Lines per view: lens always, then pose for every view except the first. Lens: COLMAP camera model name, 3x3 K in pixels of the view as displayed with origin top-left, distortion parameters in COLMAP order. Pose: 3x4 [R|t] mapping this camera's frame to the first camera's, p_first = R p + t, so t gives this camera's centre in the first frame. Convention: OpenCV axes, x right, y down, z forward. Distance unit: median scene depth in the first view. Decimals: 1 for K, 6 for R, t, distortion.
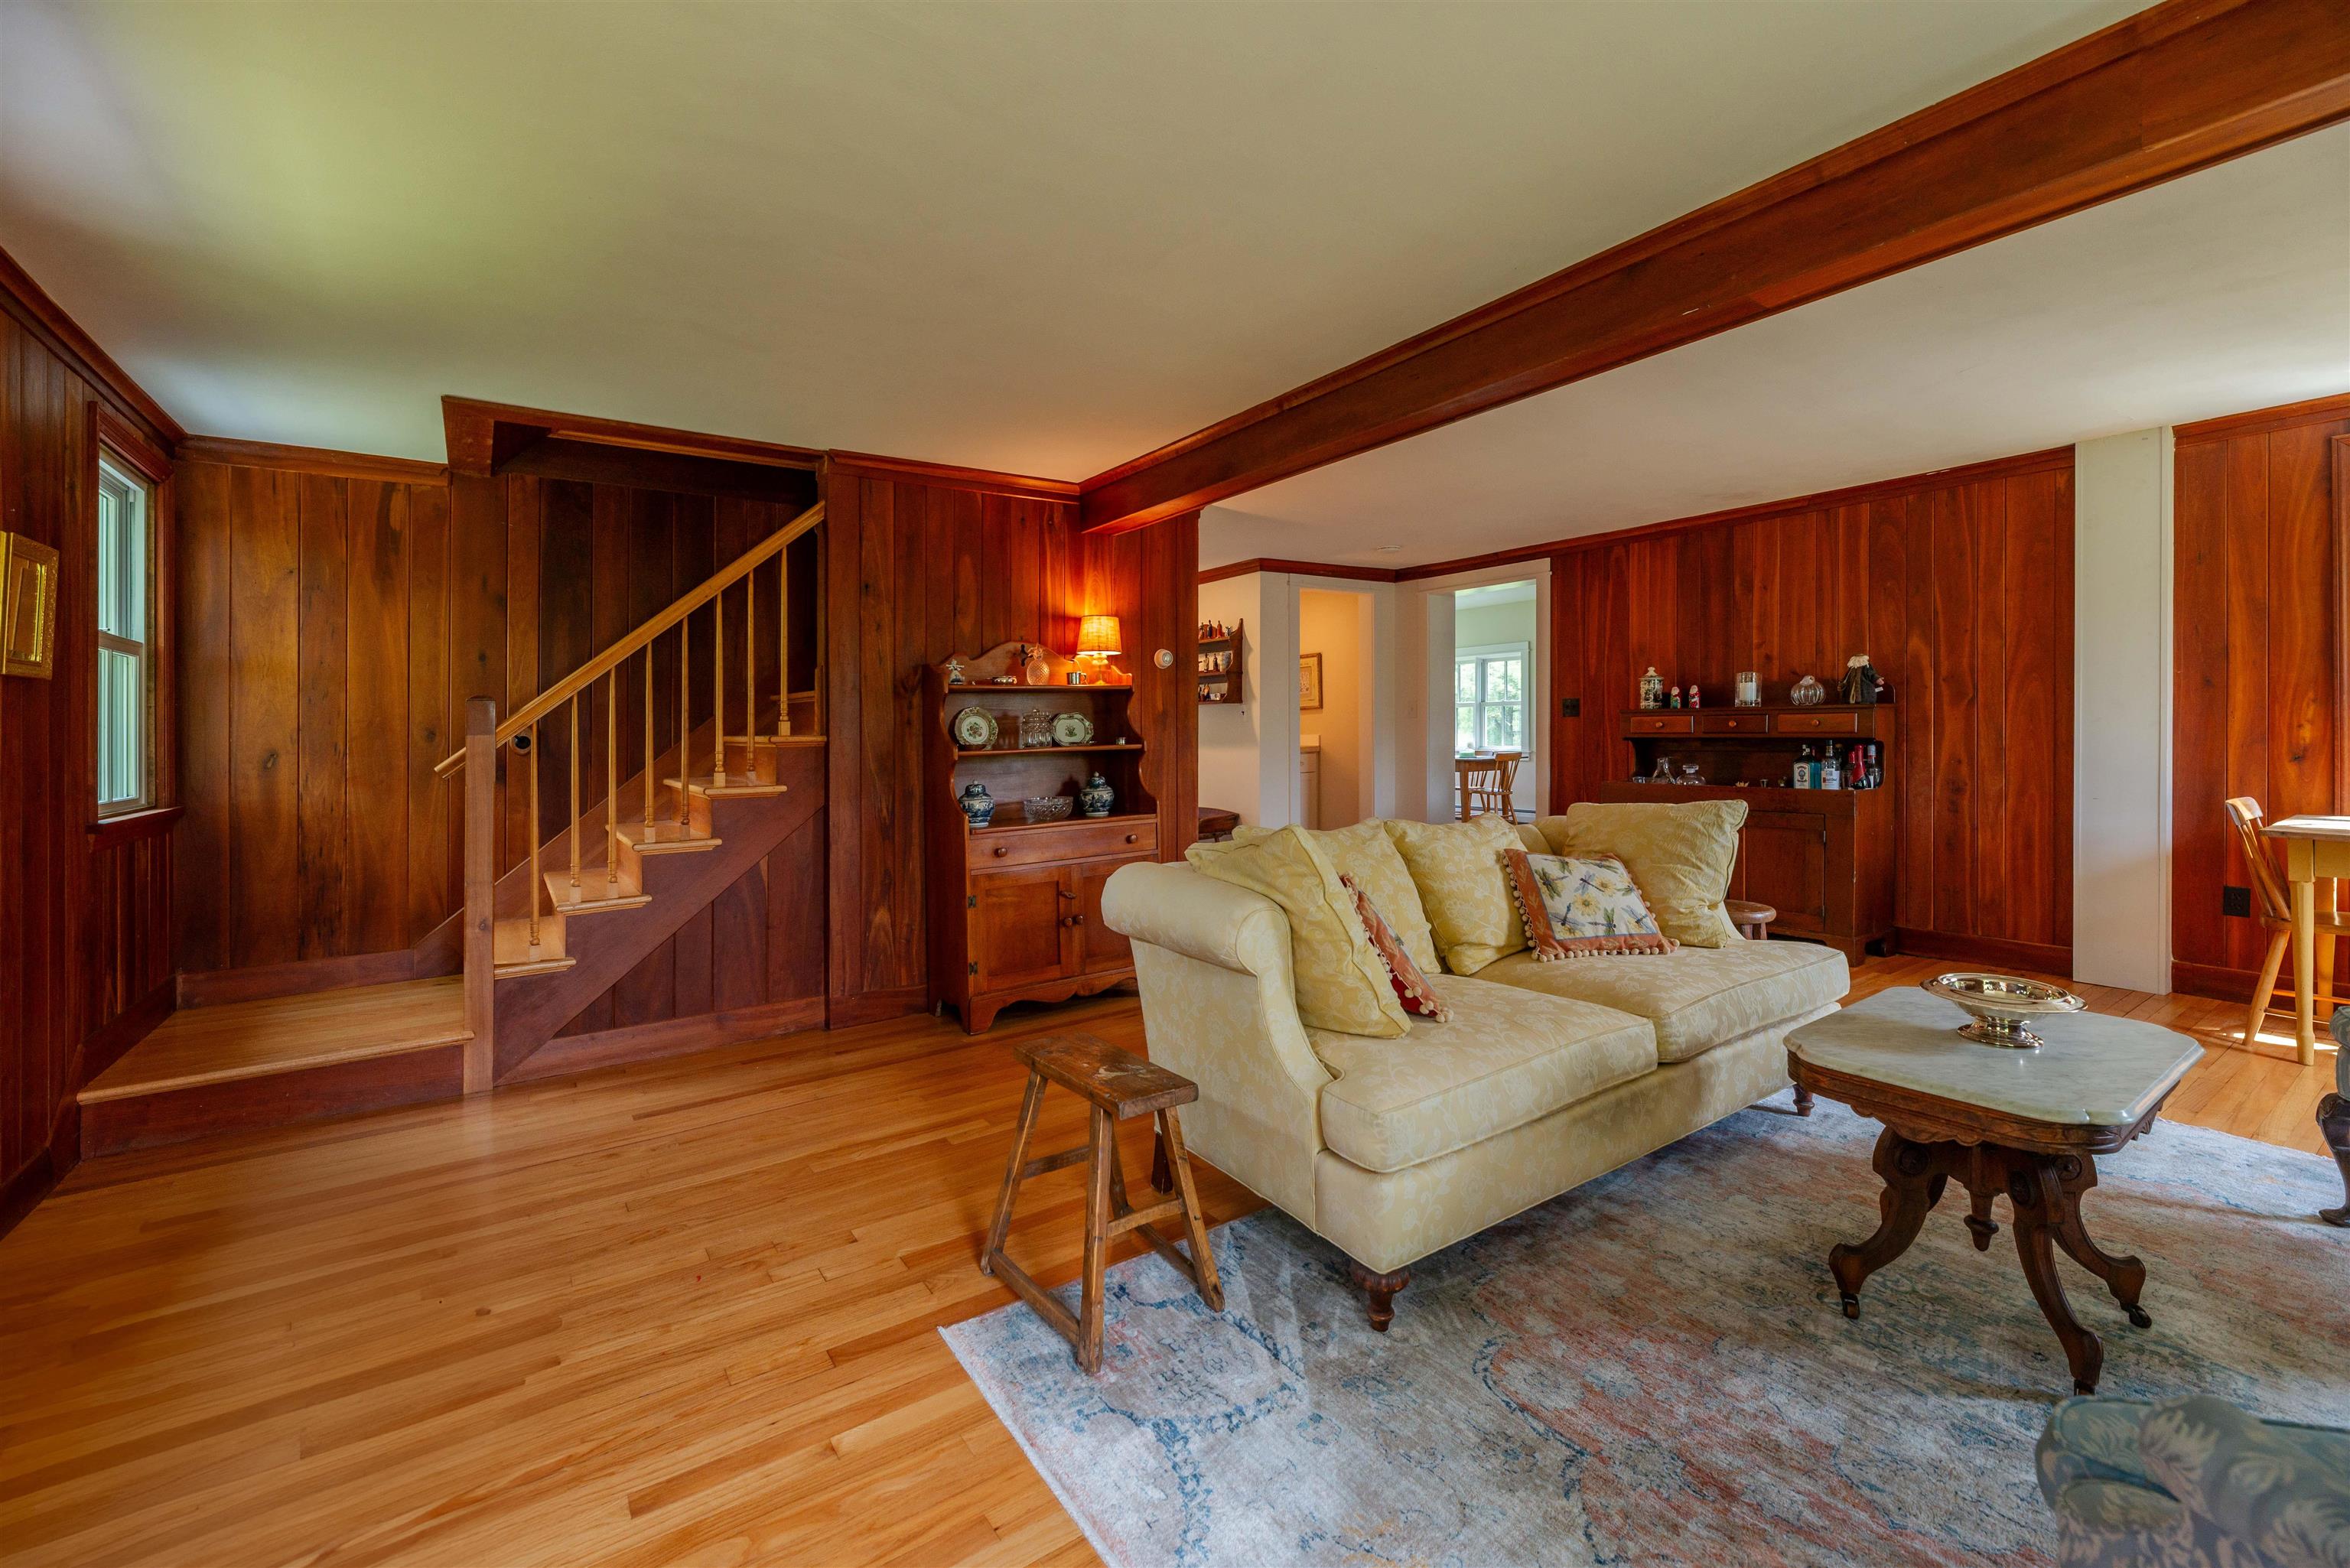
lens RADIAL K [[964.1, 0, 1161.9], [0, 964.1, 711.5], [0, 0, 1]] dist [-0.003793, 0.000831]
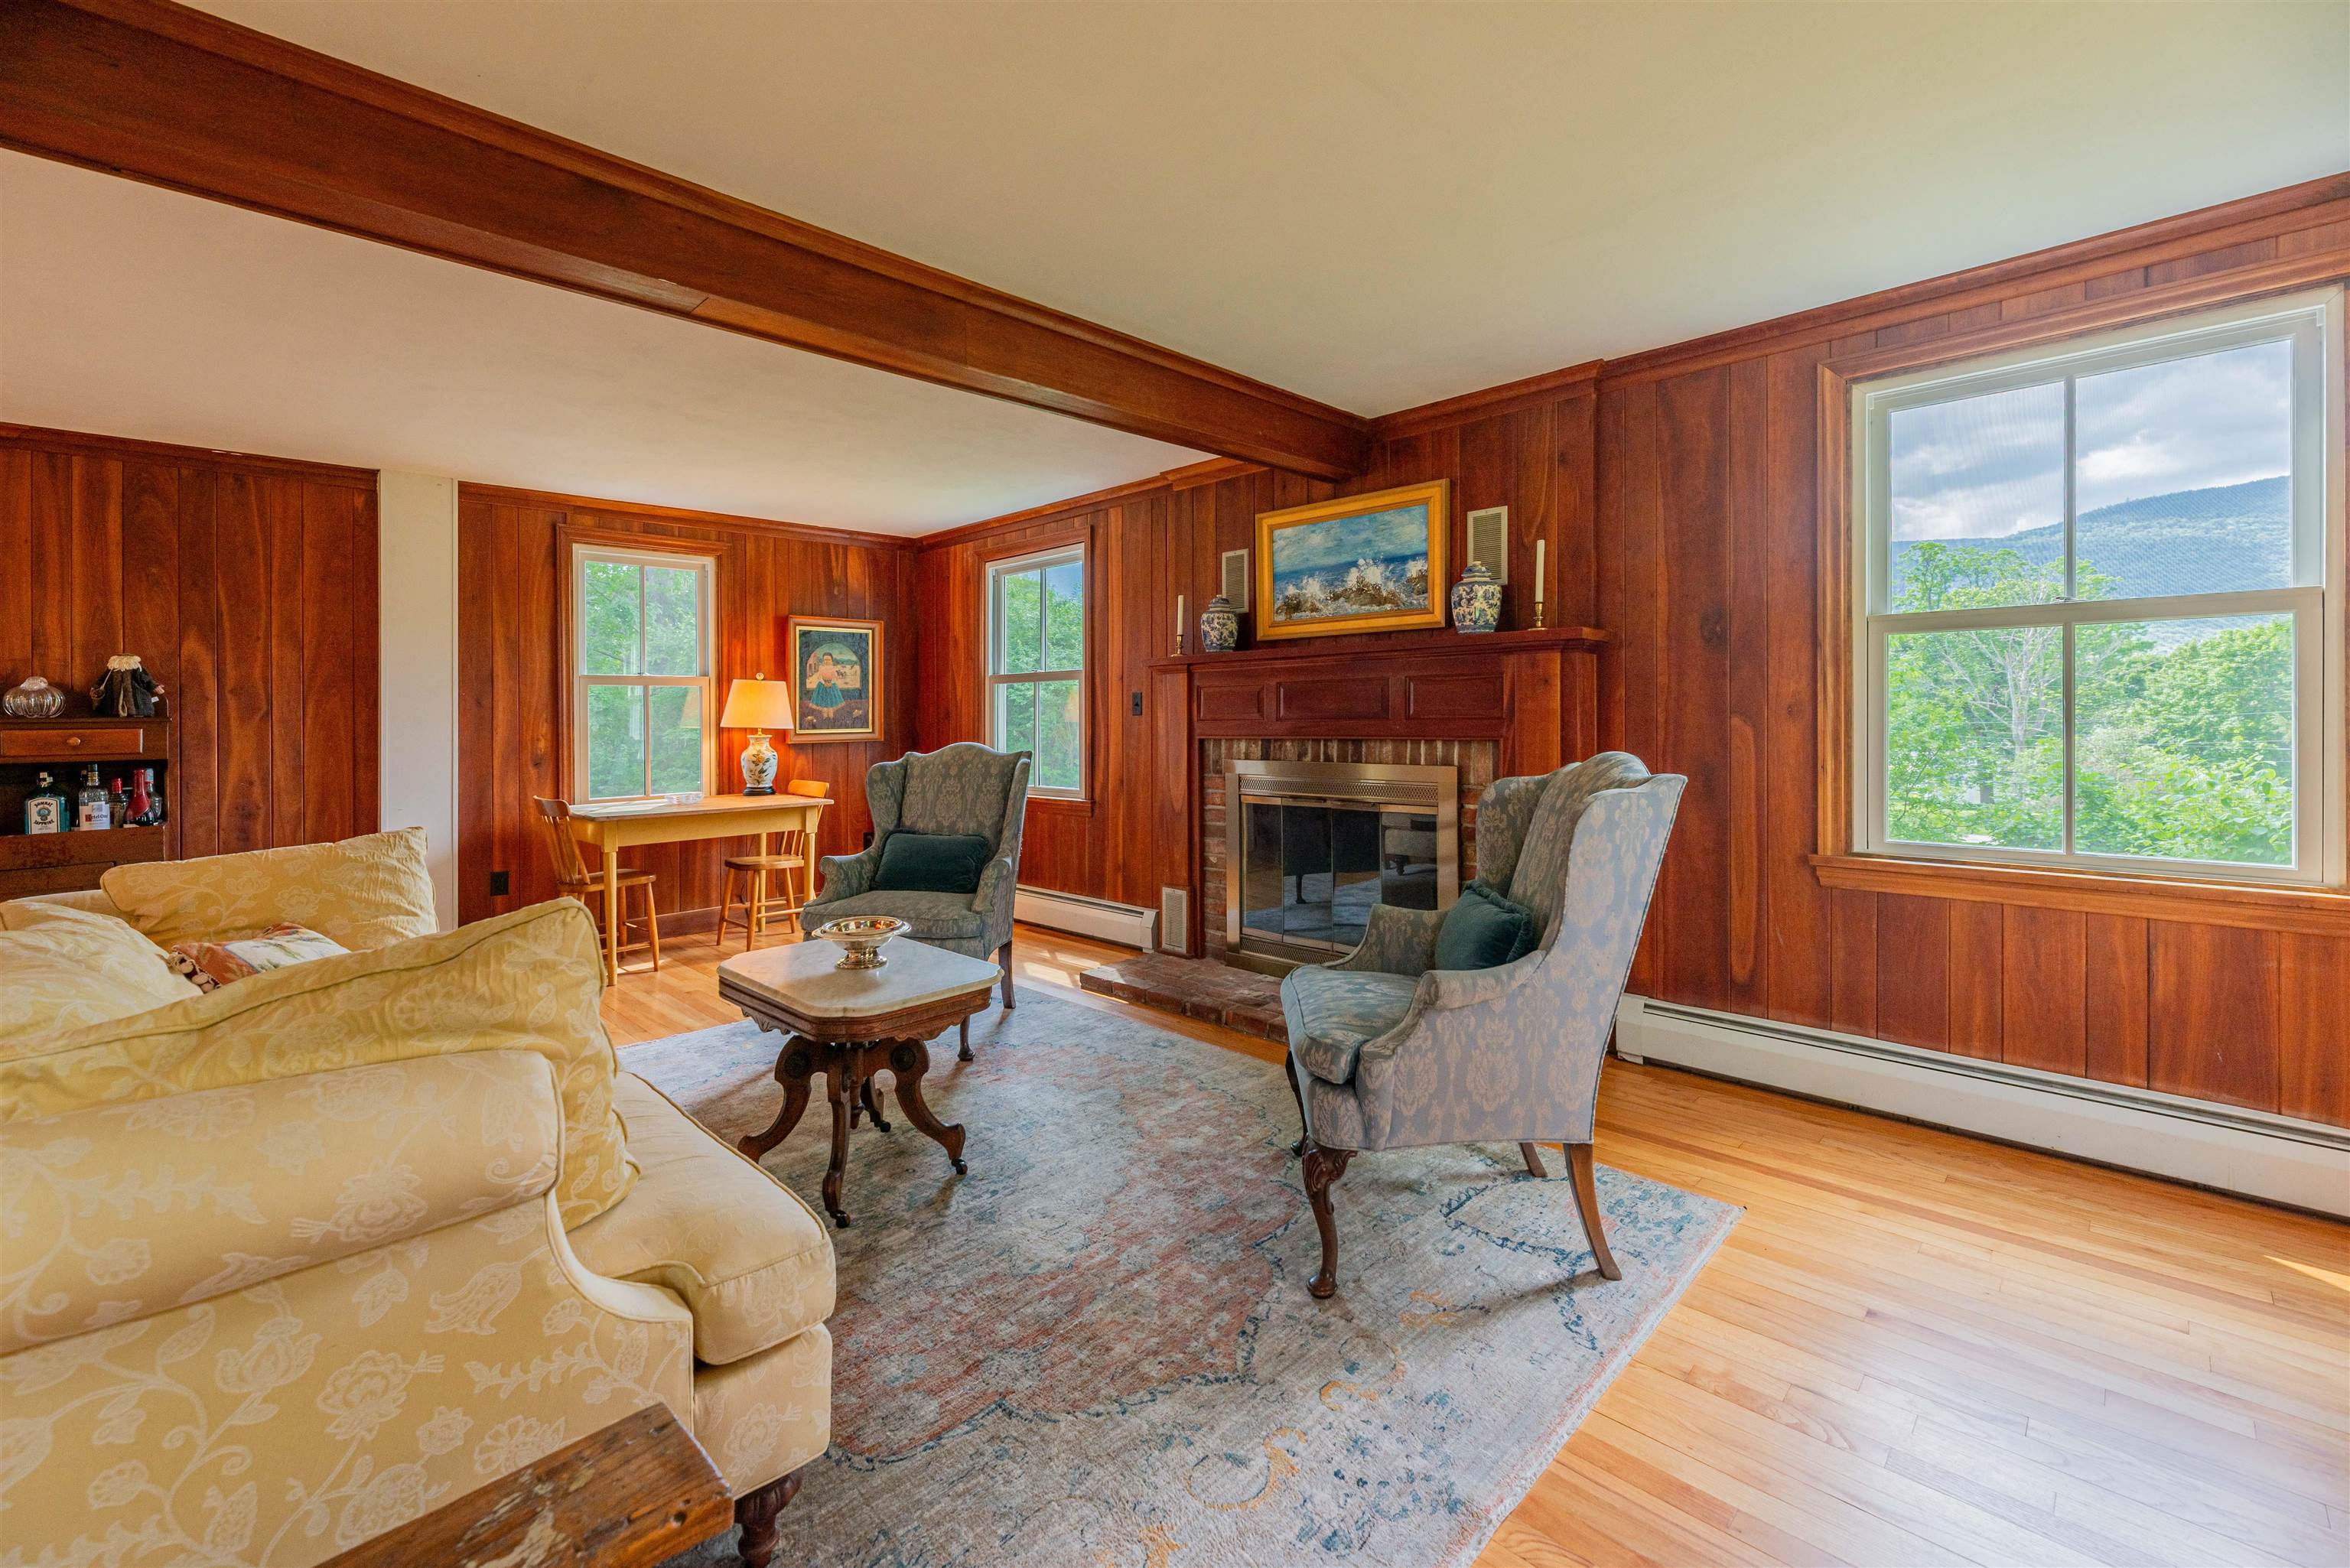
lens RADIAL K [[964.1, 0, 1167.5], [0, 964.1, 740.7], [0, 0, 1]] dist [-0.003793, 0.000831]
pose [[-0.175633, -0.004827, 0.984444, -0.204581], [0.001813, 0.999985, 0.005227, 0.009233], [-0.984454, 0.002703, -0.175622, 0.318102]]
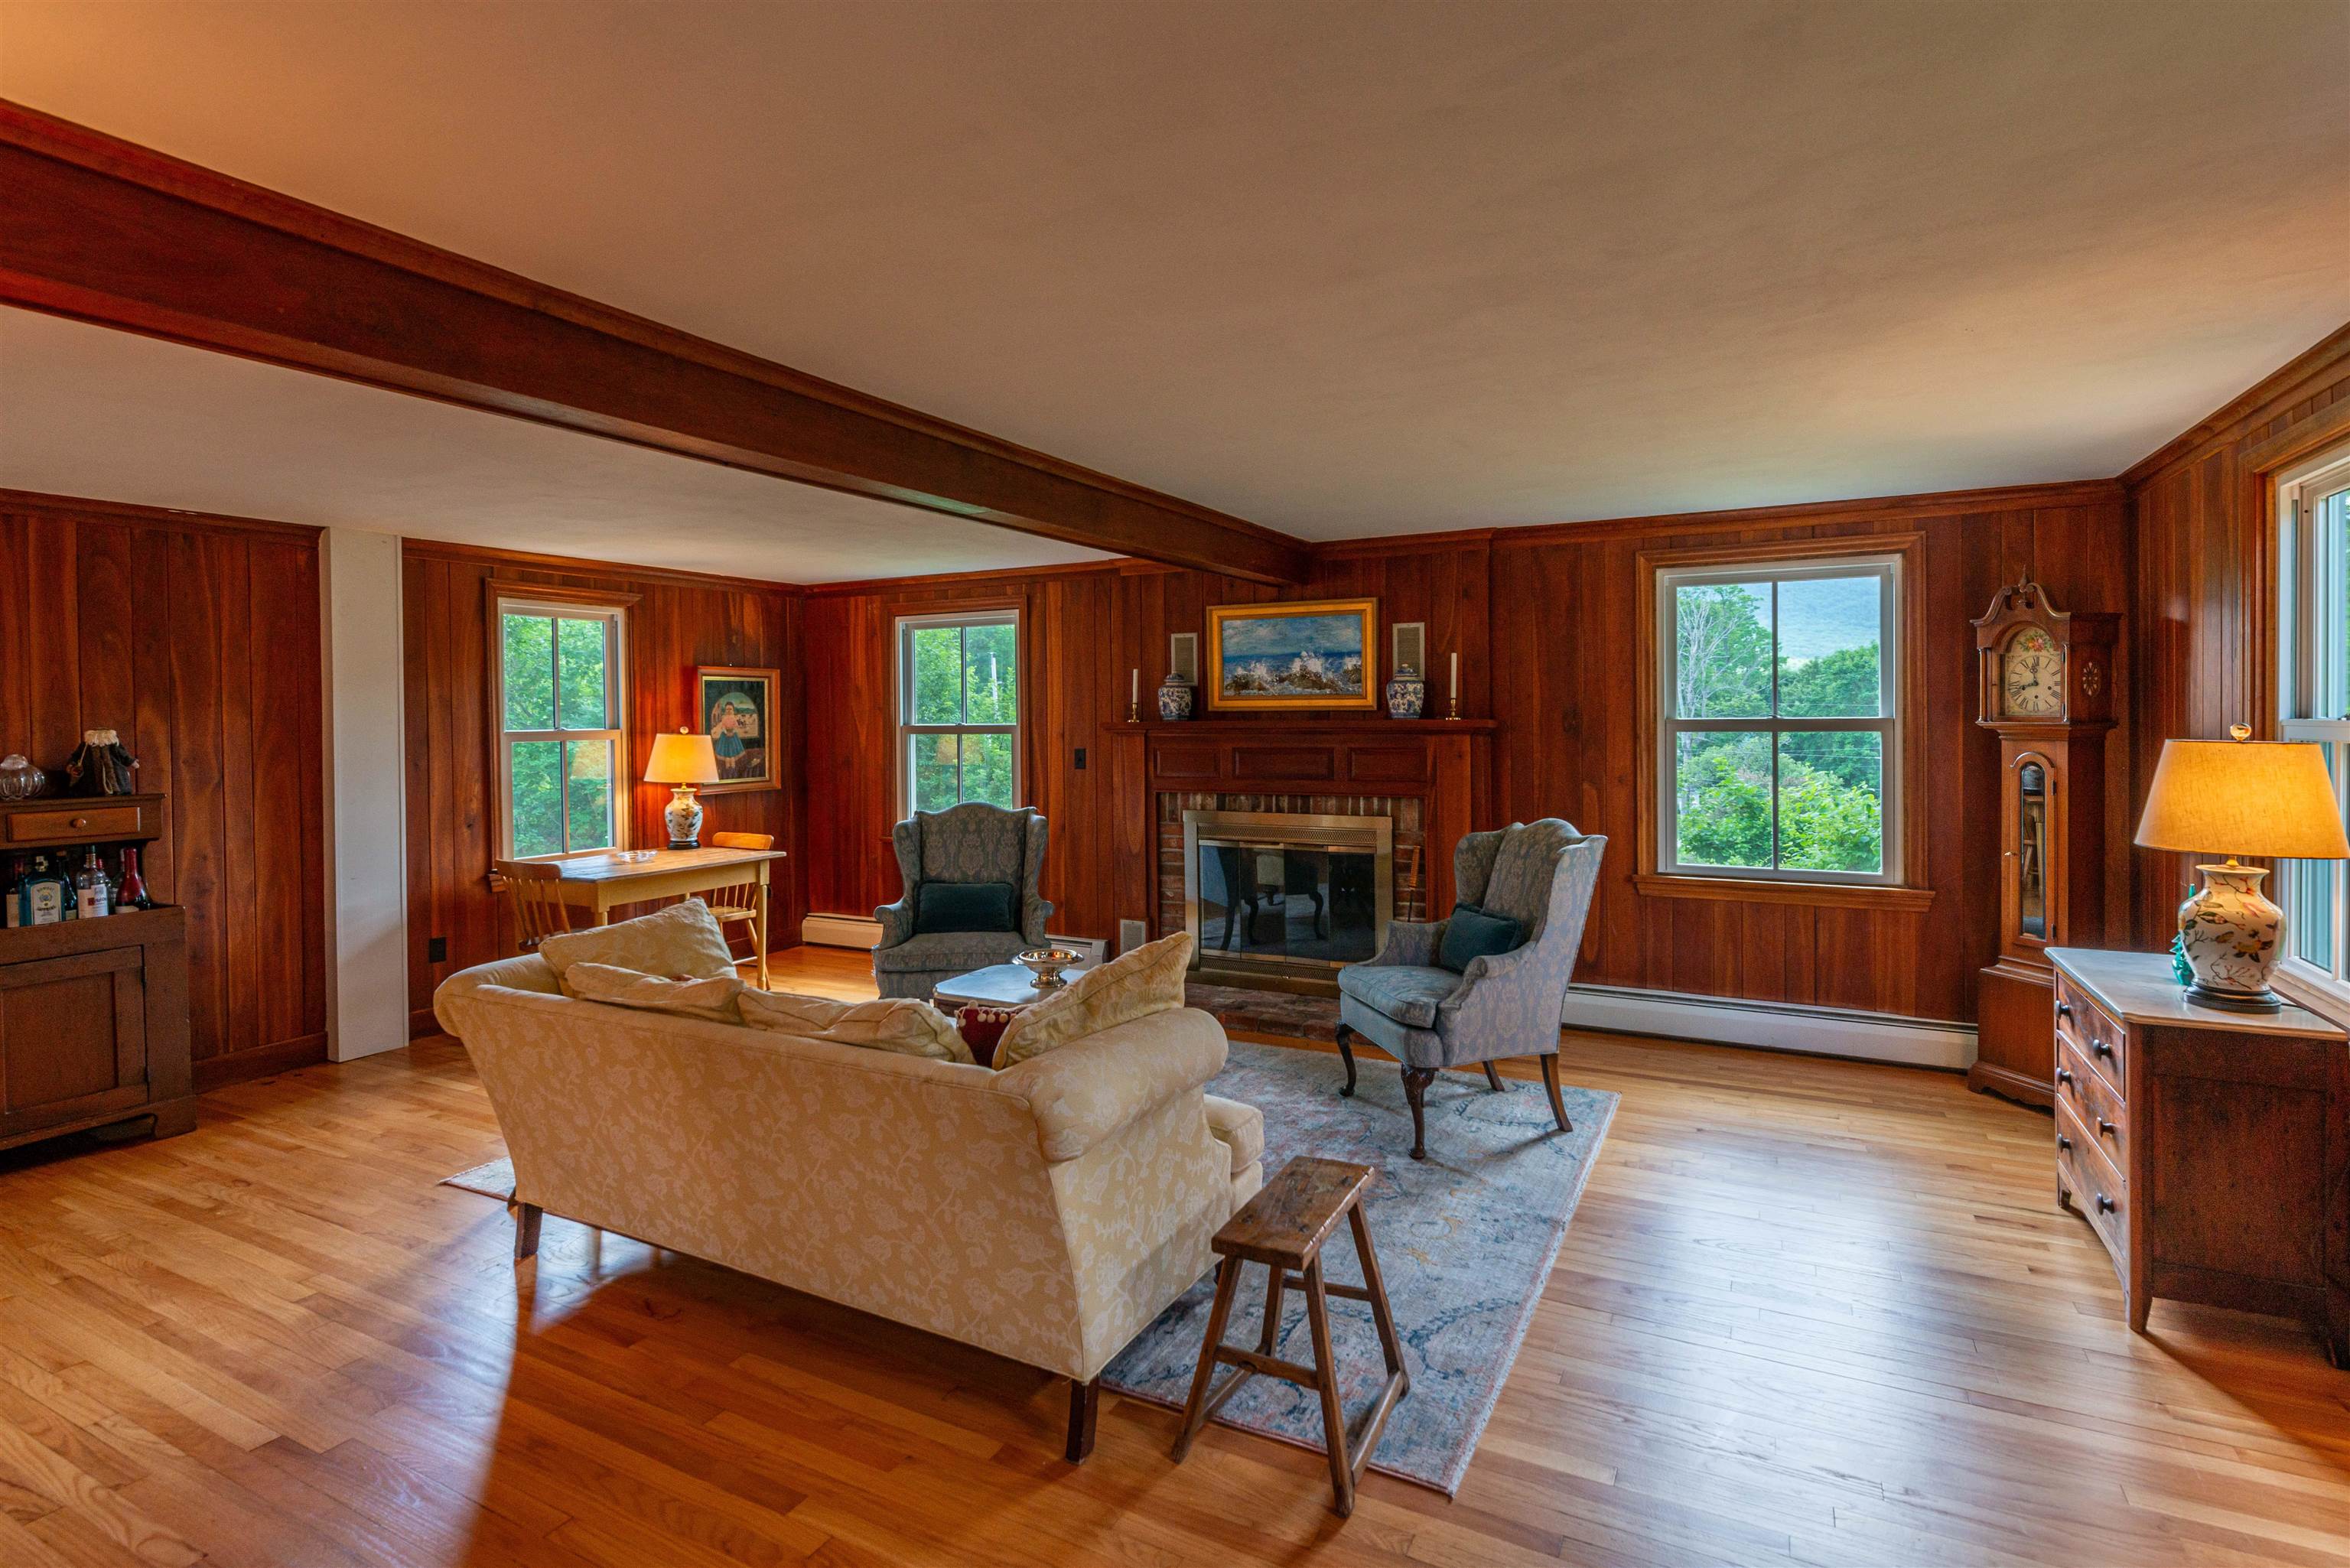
lens RADIAL K [[1103.4, 0, 1150.1], [0, 1103.4, 759.2], [0, 0, 1]] dist [0.001724, 0.000992]
pose [[-0.436952, -0.009164, 0.899438, -0.420182], [0.008276, 0.999865, 0.014208, -0.042998], [-0.899447, 0.013652, -0.436817, 0.677622]]
